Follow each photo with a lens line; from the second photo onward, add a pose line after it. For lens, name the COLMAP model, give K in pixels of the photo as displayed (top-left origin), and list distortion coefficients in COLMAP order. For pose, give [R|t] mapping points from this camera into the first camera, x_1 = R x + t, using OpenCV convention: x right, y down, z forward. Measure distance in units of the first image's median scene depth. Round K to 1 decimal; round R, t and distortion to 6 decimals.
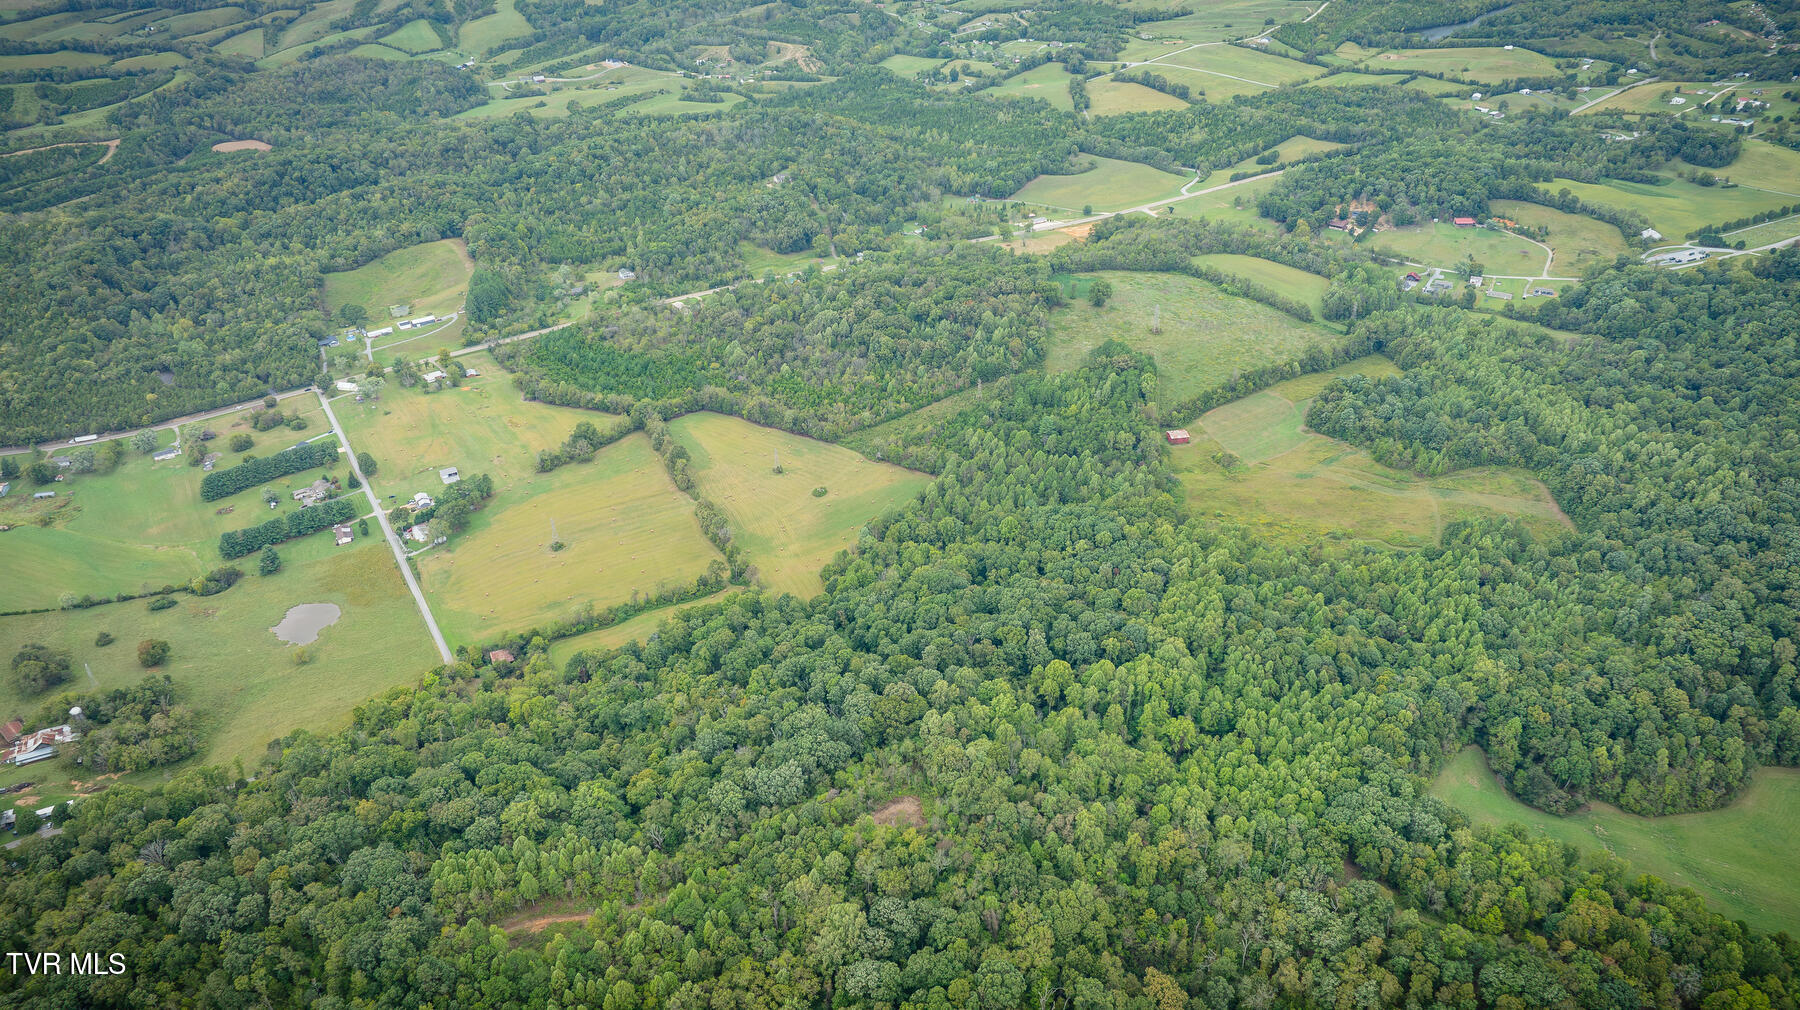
lens RADIAL K [[1263.0, 0, 900.0], [0, 1263.0, 505.0], [0, 0, 1]] dist [-0.022502, -0.001196]
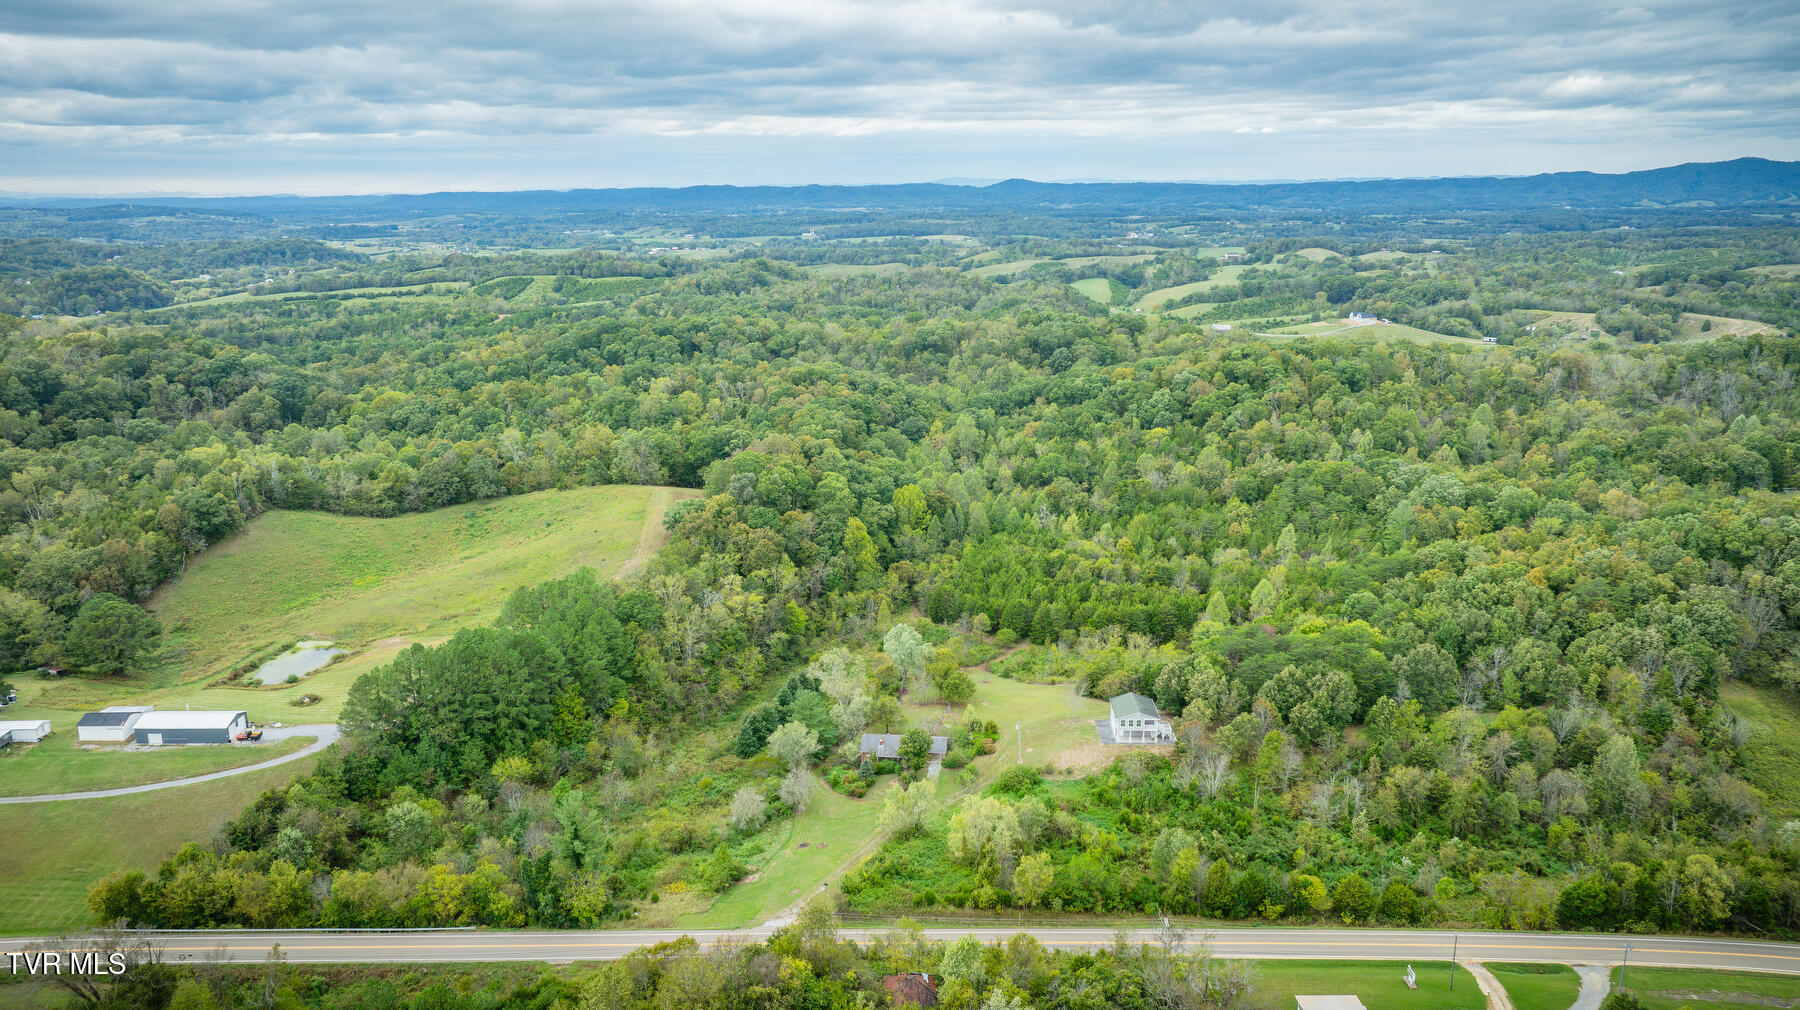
lens RADIAL K [[1263.0, 0, 900.0], [0, 1263.0, 505.0], [0, 0, 1]] dist [-0.022502, -0.001196]
pose [[0.828388, 0.138461, -0.542773, -0.147716], [-0.294798, 0.931688, -0.212253, -0.169529], [0.476306, 0.335836, 0.812617, 0.840654]]
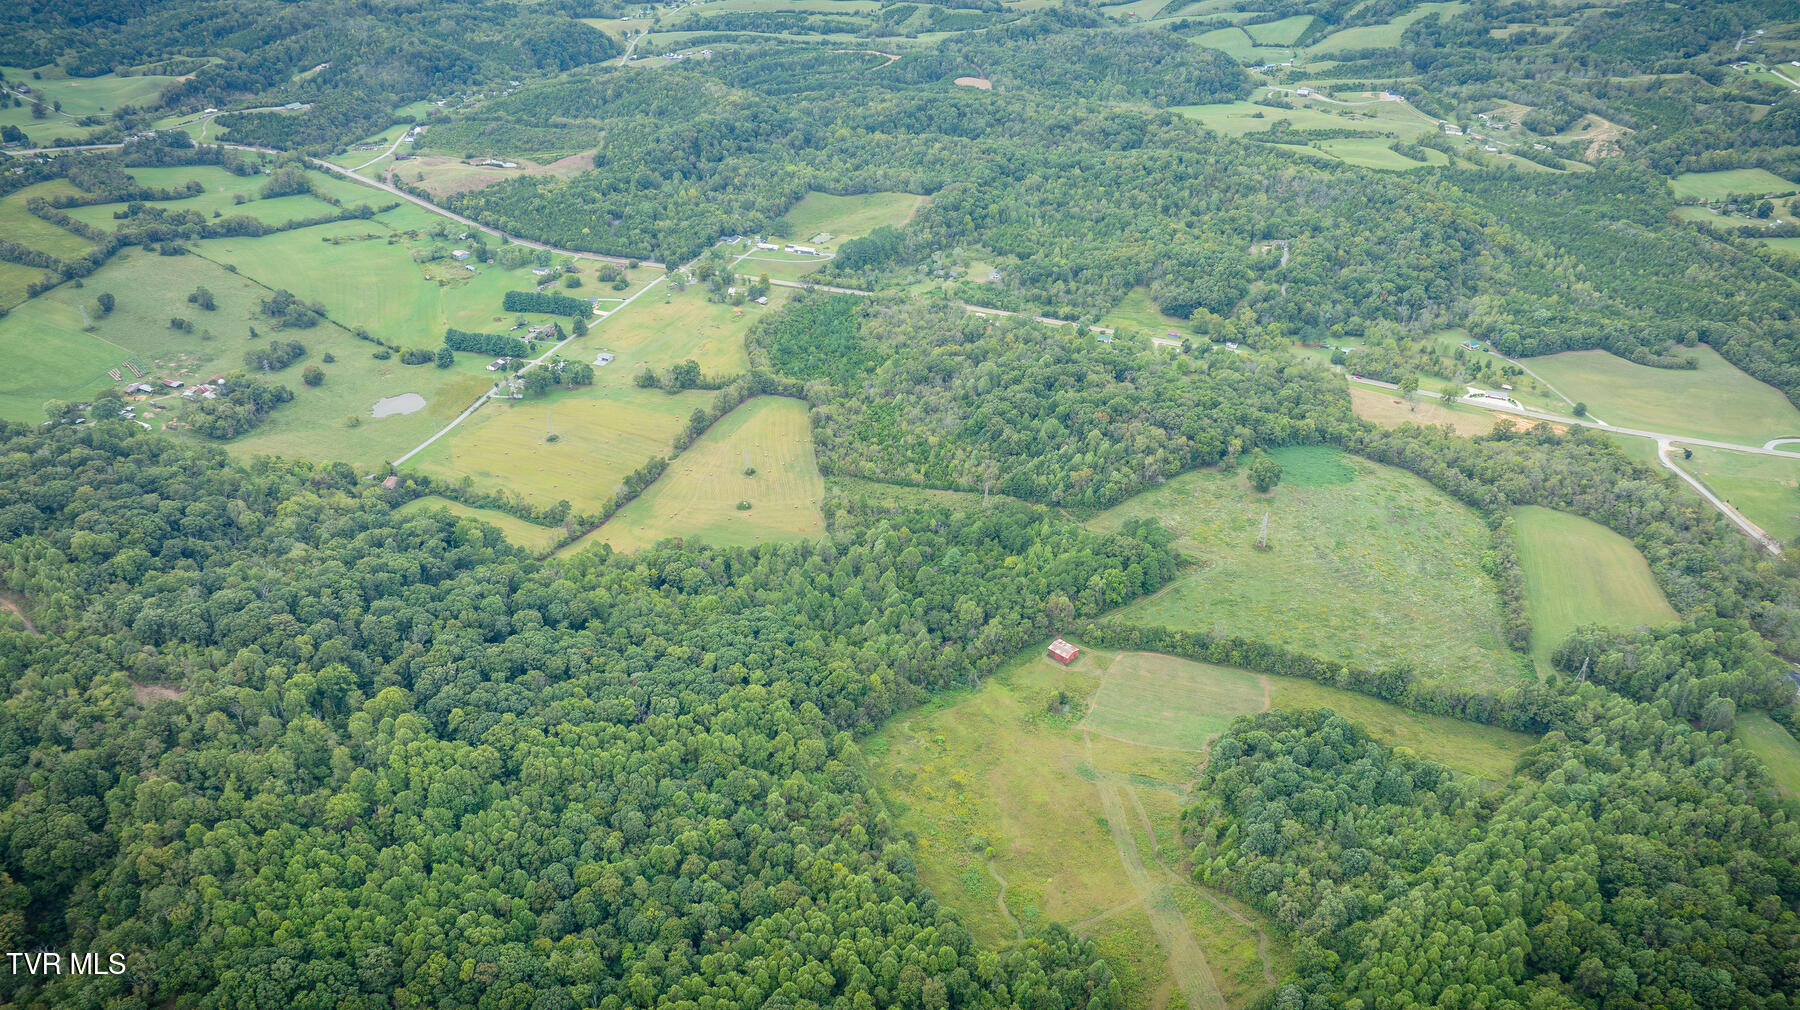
lens RADIAL K [[1263.0, 0, 900.0], [0, 1263.0, 505.0], [0, 0, 1]] dist [-0.022502, -0.001196]
pose [[0.608034, 0.432014, -0.666077, 0.499706], [-0.427745, 0.885062, 0.183576, -0.182739], [0.668827, 0.173291, 0.722939, 0.281773]]
